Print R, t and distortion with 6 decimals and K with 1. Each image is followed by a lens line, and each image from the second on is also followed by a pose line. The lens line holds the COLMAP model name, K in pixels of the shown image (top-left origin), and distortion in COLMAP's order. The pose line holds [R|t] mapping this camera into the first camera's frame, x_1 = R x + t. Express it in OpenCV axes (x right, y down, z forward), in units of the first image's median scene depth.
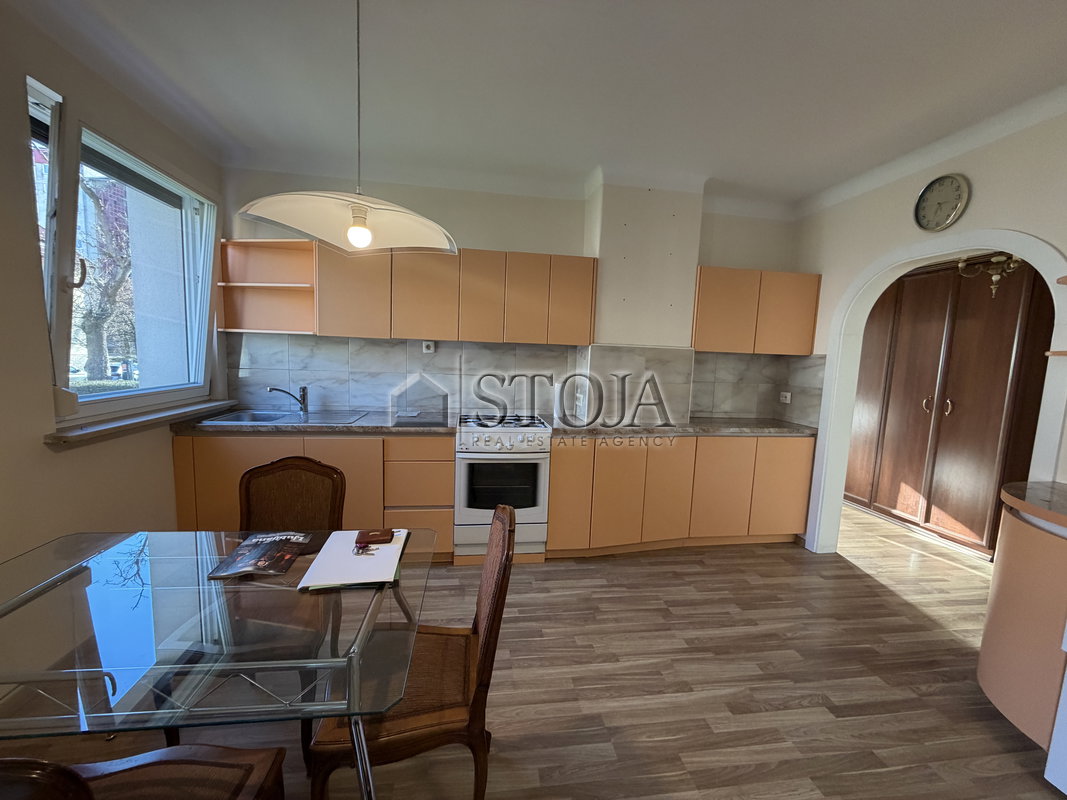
lens RADIAL K [[422.9, 0, 529.8], [0, 422.9, 399.9], [0, 0, 1]] dist [-0.001456, 0.000476]
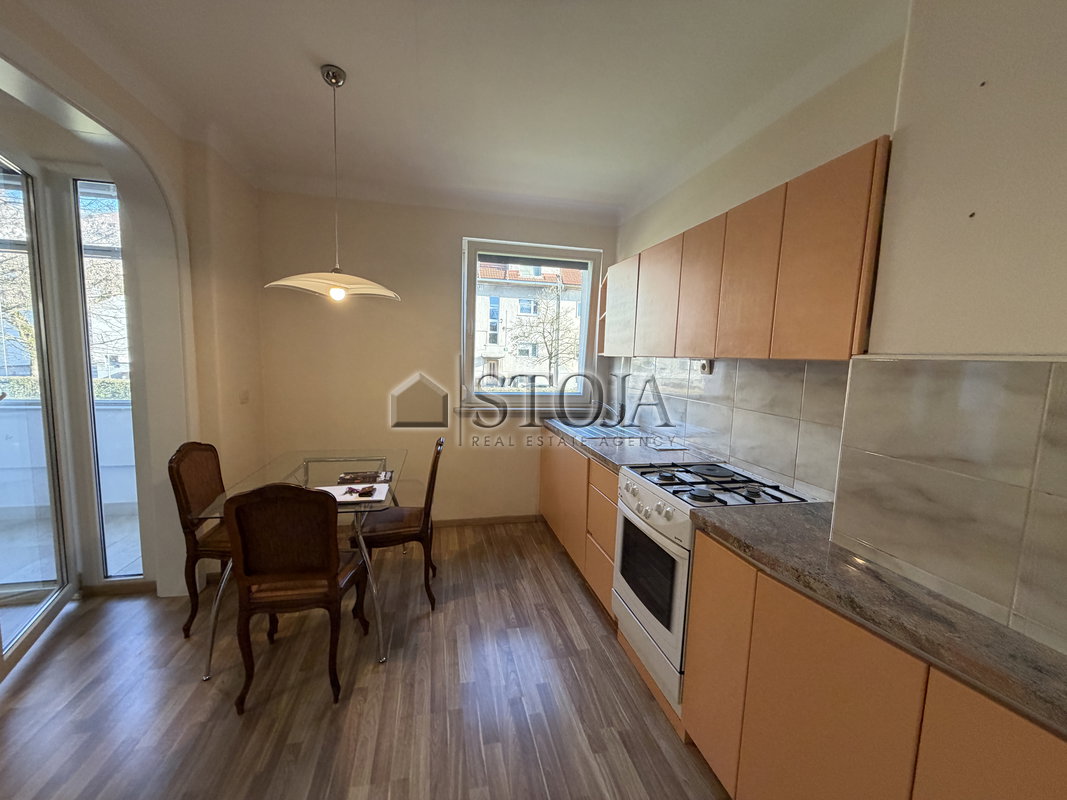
lens RADIAL K [[422.9, 0, 529.8], [0, 422.9, 399.9], [0, 0, 1]] dist [-0.001456, 0.000476]
pose [[0.077068, 0.071262, -0.994476, 0.612598], [-0.136249, 0.988838, 0.060299, -0.083707], [0.987672, 0.130849, 0.085917, 0.767328]]
